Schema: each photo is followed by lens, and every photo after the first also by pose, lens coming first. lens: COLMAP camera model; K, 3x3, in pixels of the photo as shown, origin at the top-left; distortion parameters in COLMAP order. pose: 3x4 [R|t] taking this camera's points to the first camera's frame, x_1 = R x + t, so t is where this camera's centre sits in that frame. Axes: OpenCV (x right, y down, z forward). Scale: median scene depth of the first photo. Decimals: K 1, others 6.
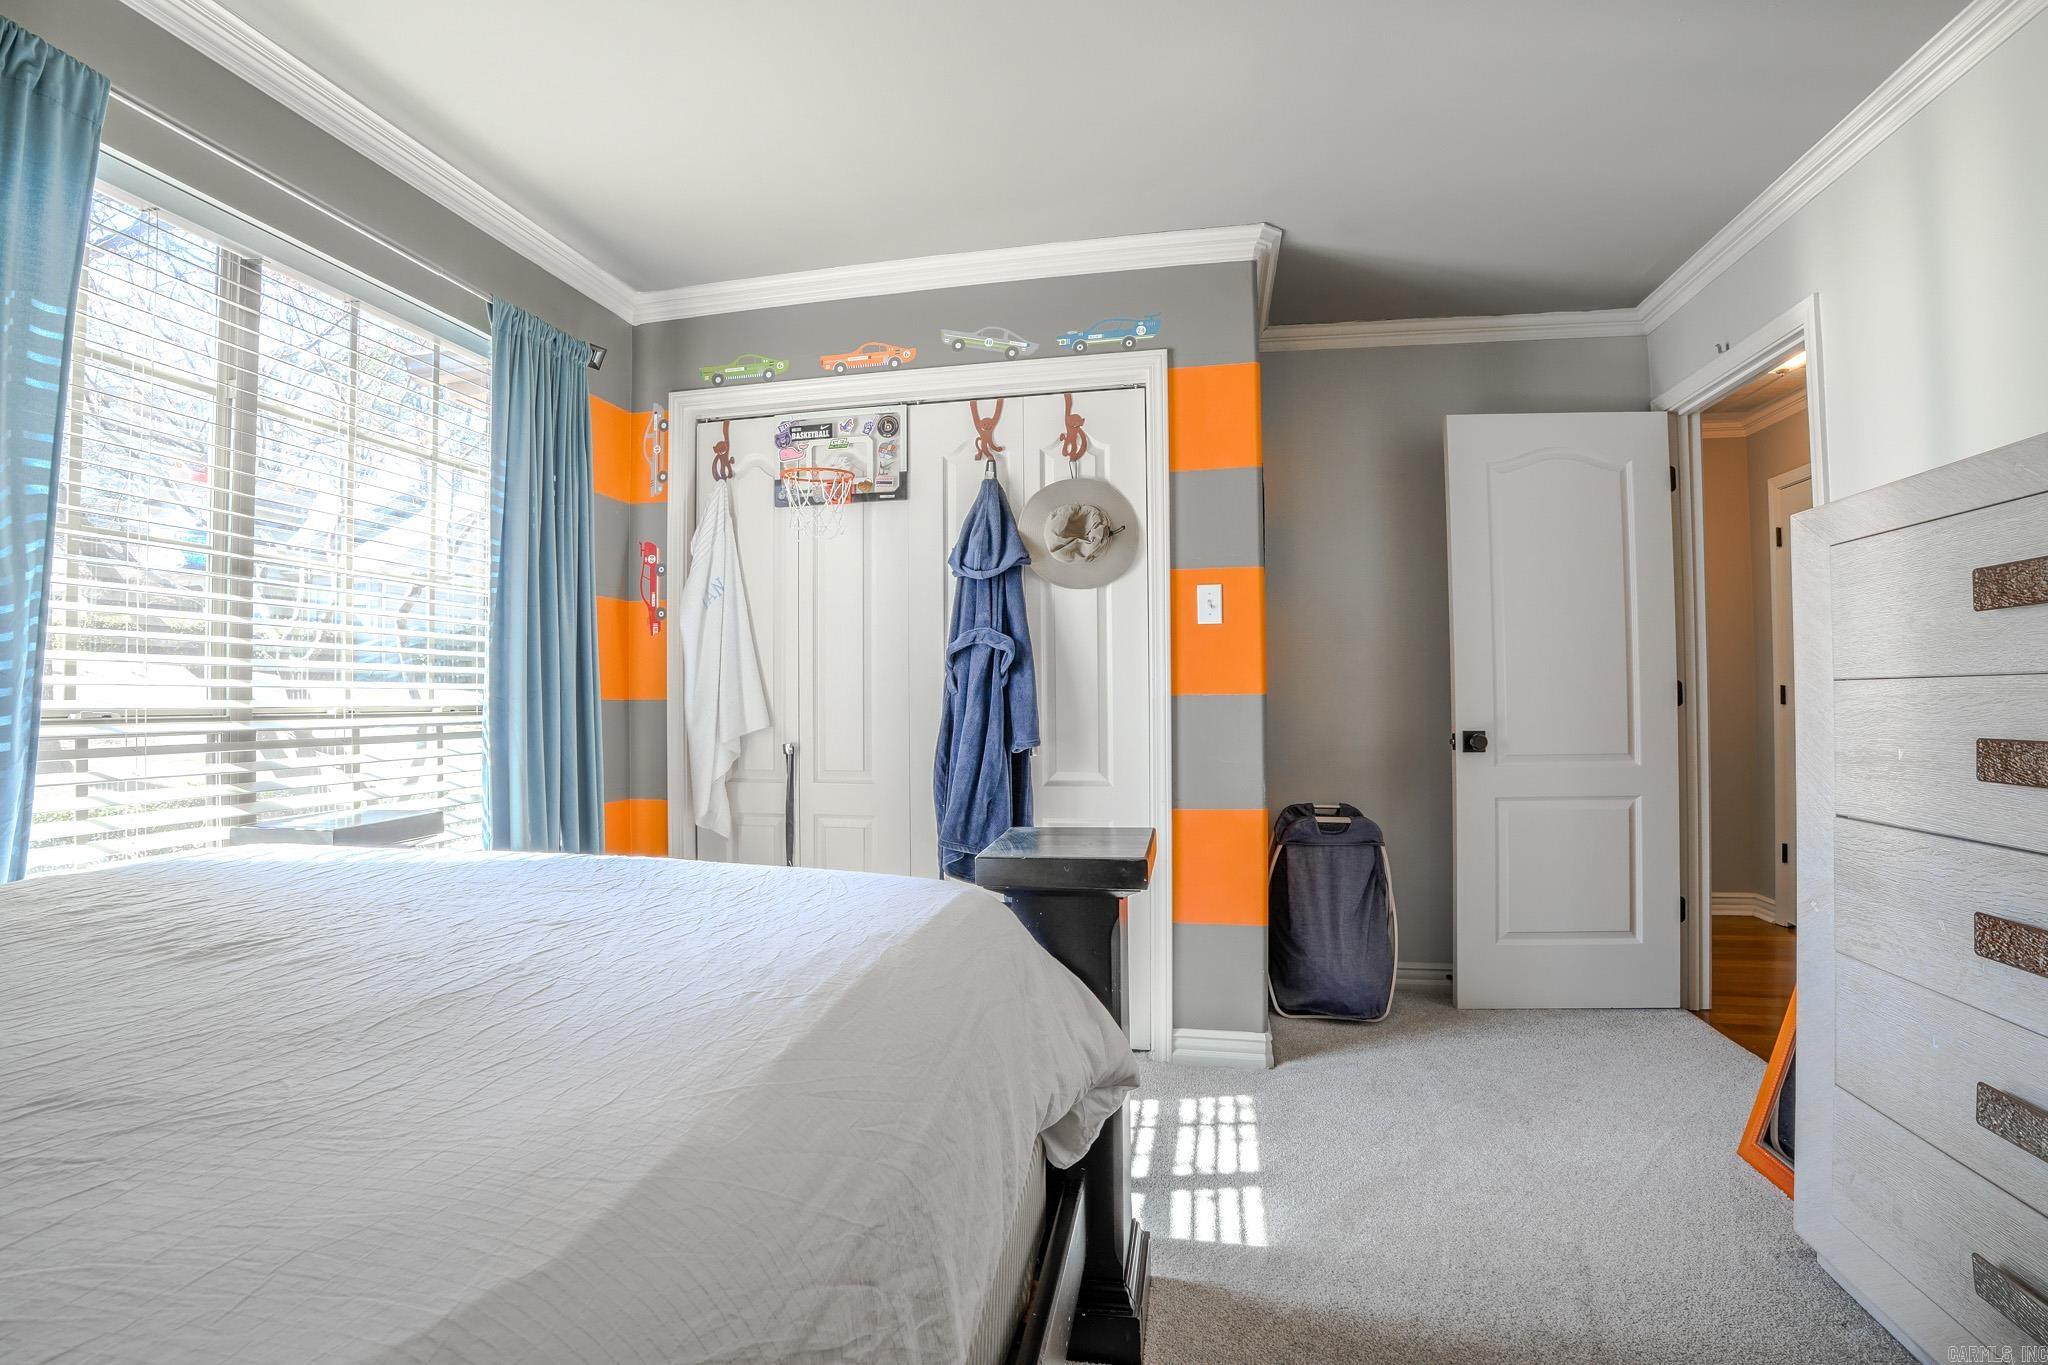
lens RADIAL K [[901.6, 0, 1021.9], [0, 901.6, 679.9], [0, 0, 1]] dist [-0.051934, 0.002809]
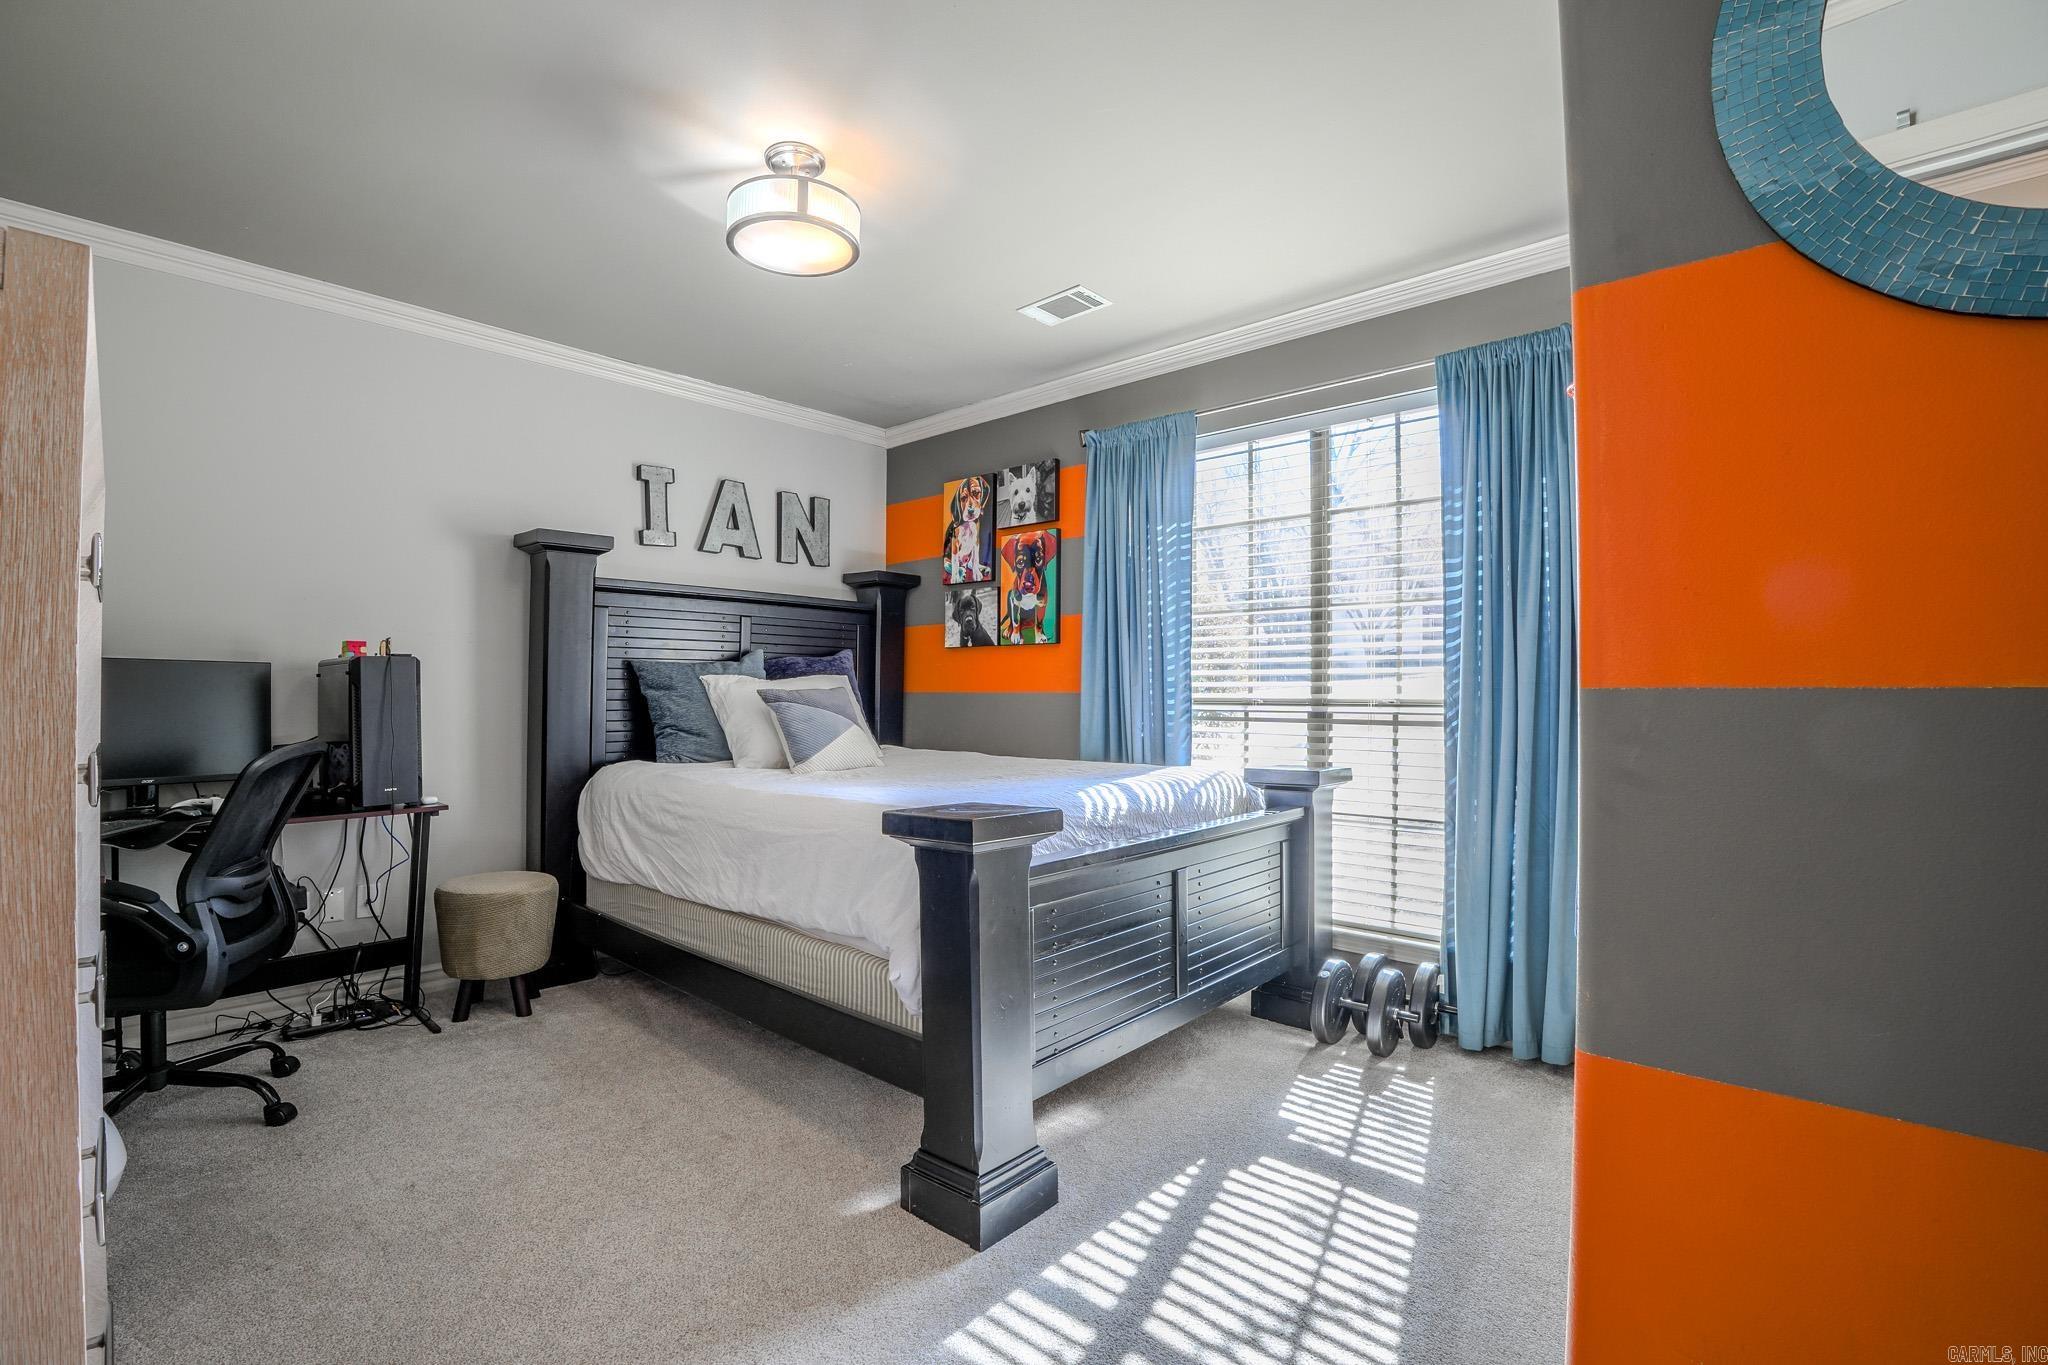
lens RADIAL K [[901.6, 0, 1016.7], [0, 901.6, 691.3], [0, 0, 1]] dist [-0.051934, 0.002809]
pose [[-0.505994, -0.002704, -0.862533, 0.911508], [0.016674, 0.999778, -0.012916, 0.031905], [0.862376, -0.020918, -0.505836, 1.411723]]
